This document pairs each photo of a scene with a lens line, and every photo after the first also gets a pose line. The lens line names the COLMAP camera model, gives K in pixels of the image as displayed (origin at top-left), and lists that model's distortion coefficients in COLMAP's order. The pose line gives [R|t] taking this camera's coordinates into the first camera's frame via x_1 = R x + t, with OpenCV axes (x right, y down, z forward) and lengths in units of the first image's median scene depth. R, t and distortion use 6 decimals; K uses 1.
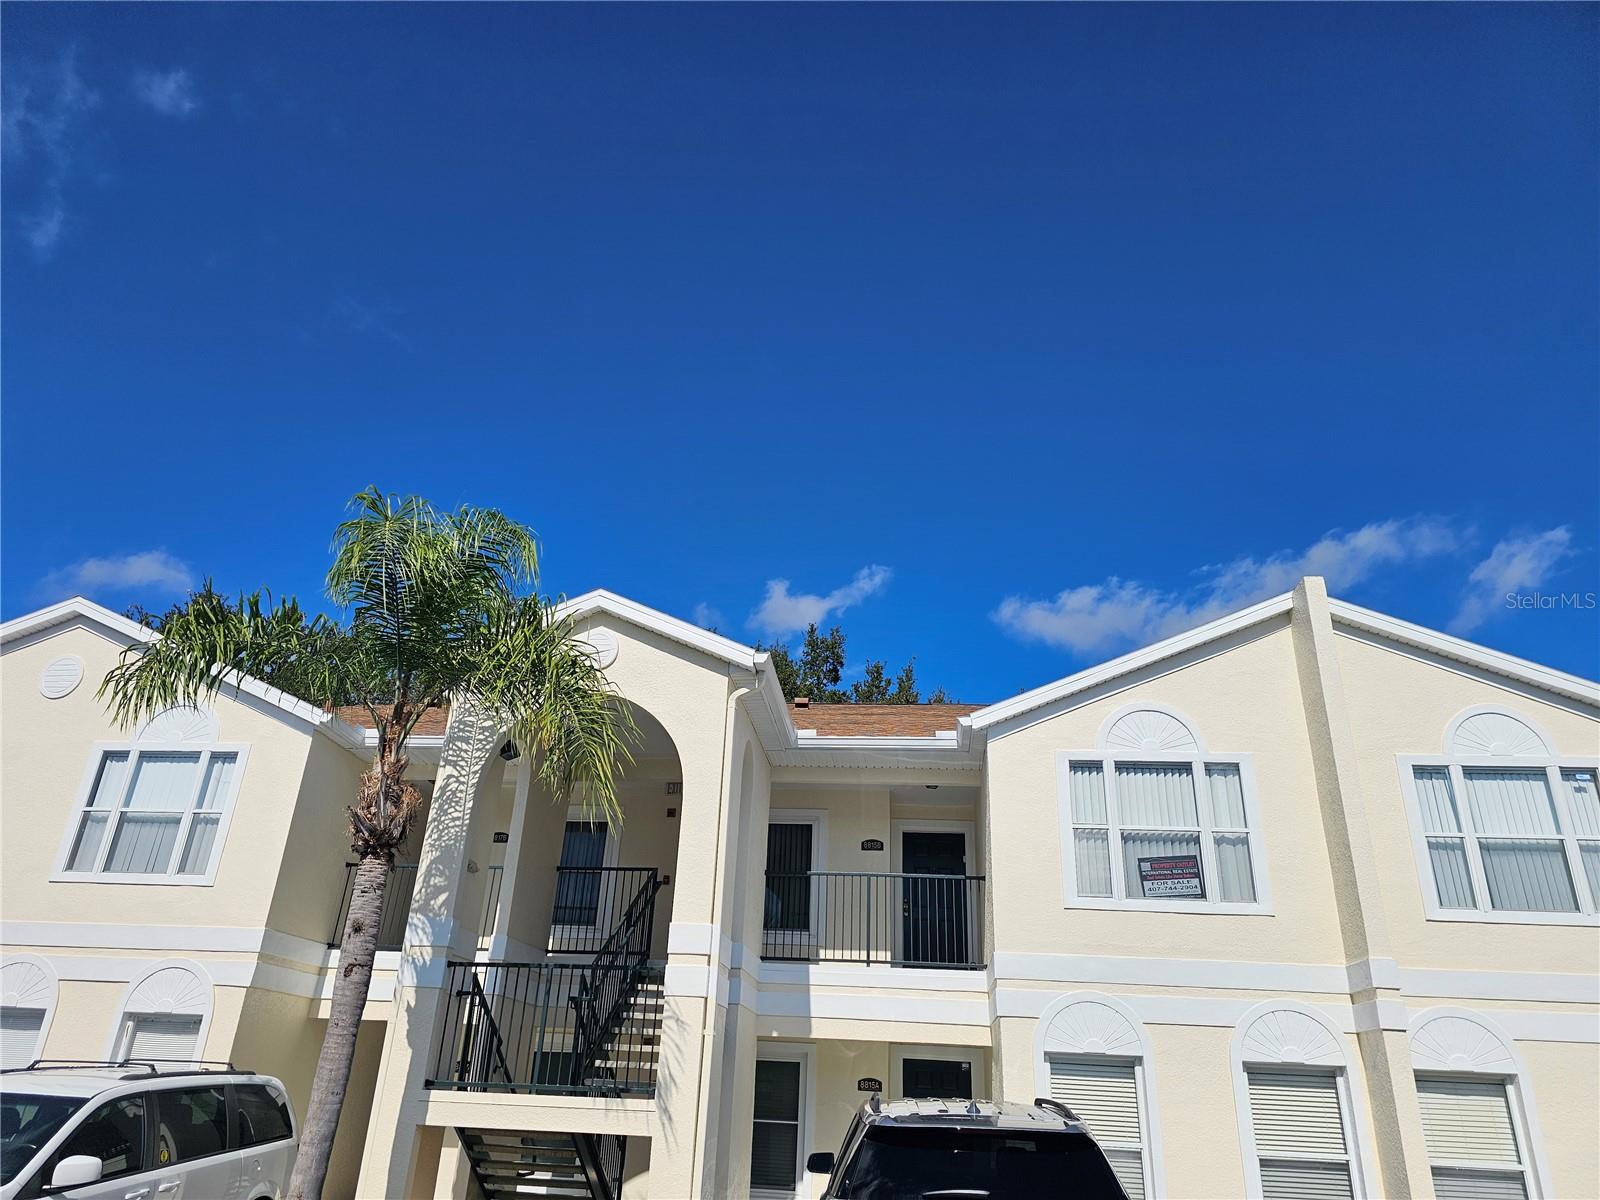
lens RADIAL K [[1086.6, 0, 748.7], [0, 1086.6, 594.4], [0, 0, 1]] dist [0.063850, -0.083425]
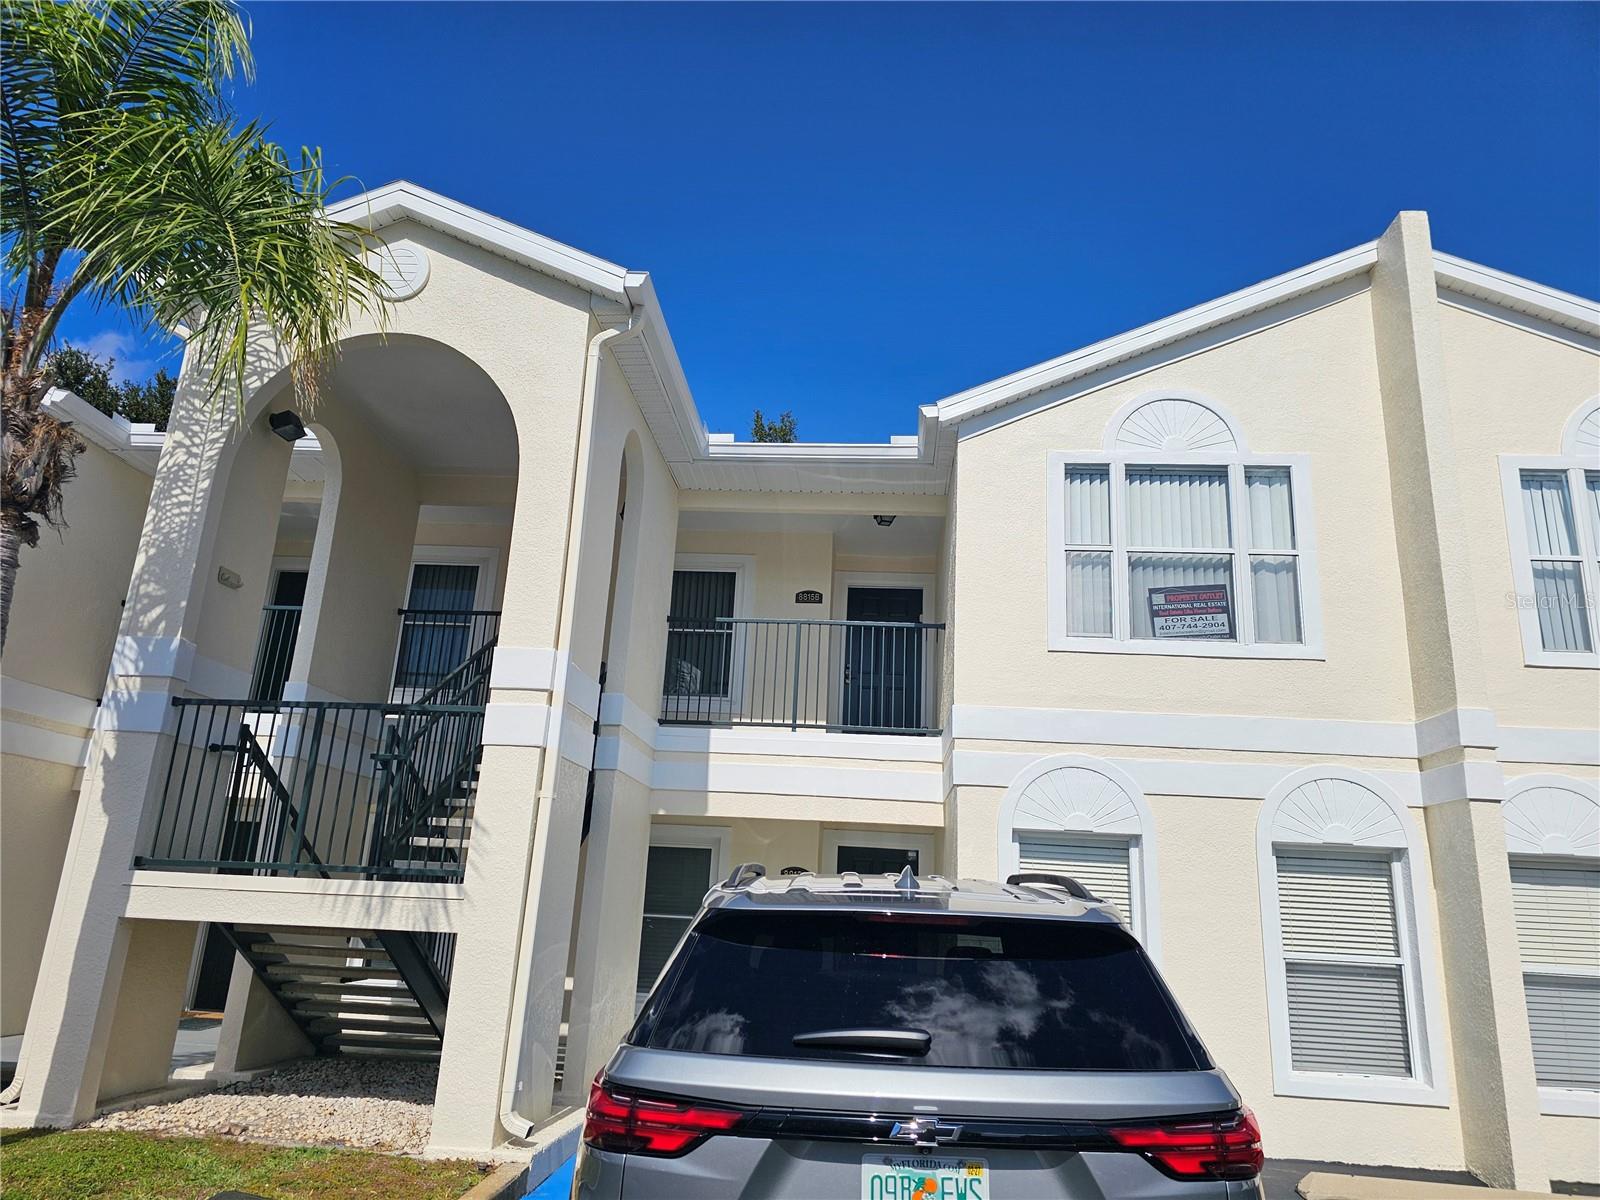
lens RADIAL K [[1086.6, 0, 748.7], [0, 1086.6, 594.4], [0, 0, 1]] dist [0.063850, -0.083425]
pose [[0.999540, 0.009381, 0.028857, 0.059039], [-0.013846, 0.987235, 0.158666, 0.130840], [-0.027000, -0.158992, 0.986911, 0.267395]]
